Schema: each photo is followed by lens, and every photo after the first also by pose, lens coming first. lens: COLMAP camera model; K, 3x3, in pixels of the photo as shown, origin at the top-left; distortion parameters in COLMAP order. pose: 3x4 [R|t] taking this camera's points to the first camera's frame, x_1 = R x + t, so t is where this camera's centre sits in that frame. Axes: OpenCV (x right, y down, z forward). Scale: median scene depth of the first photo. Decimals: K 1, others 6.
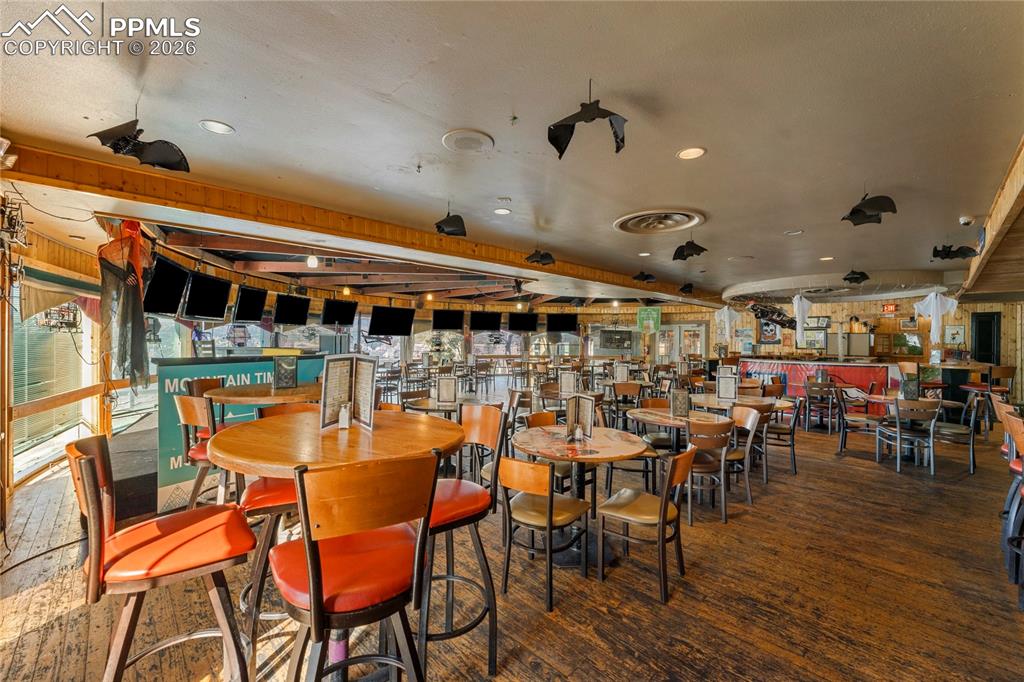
lens RADIAL K [[415.6, 0, 505.8], [0, 415.6, 338.4], [0, 0, 1]] dist [-0.008350, 0.001292]
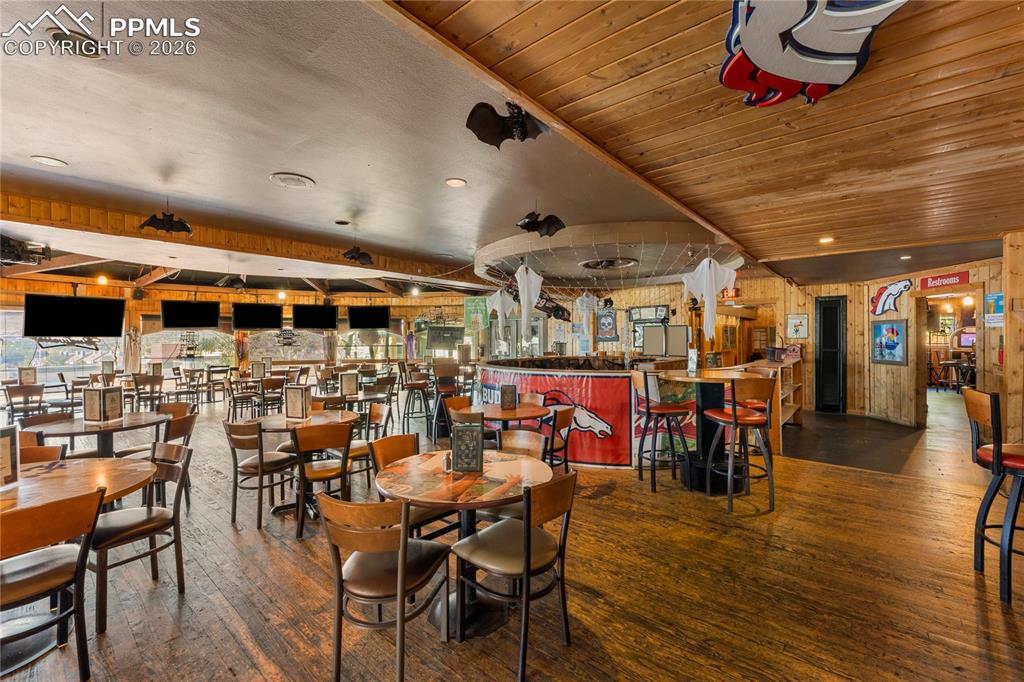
lens RADIAL K [[415.6, 0, 530.5], [0, 415.6, 337.2], [0, 0, 1]] dist [-0.008350, 0.001292]
pose [[0.993524, -0.013693, 0.112794, 0.390253], [0.013923, 0.999902, -0.001248, 0.004341], [-0.112766, 0.002810, 0.993618, 0.221796]]
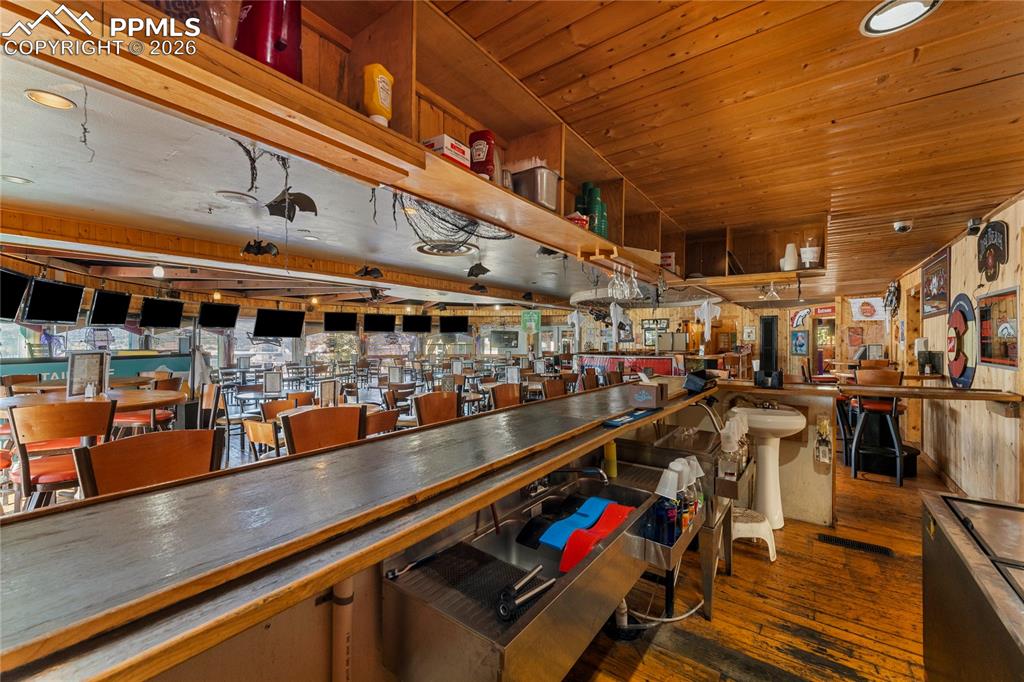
lens RADIAL K [[415.6, 0, 515.4], [0, 415.6, 338.0], [0, 0, 1]] dist [-0.008350, 0.001292]
pose [[0.985520, -0.008235, 0.169360, 0.123246], [0.008592, 0.999962, -0.001377, 0.000897], [-0.169343, 0.002812, 0.985553, -0.107253]]
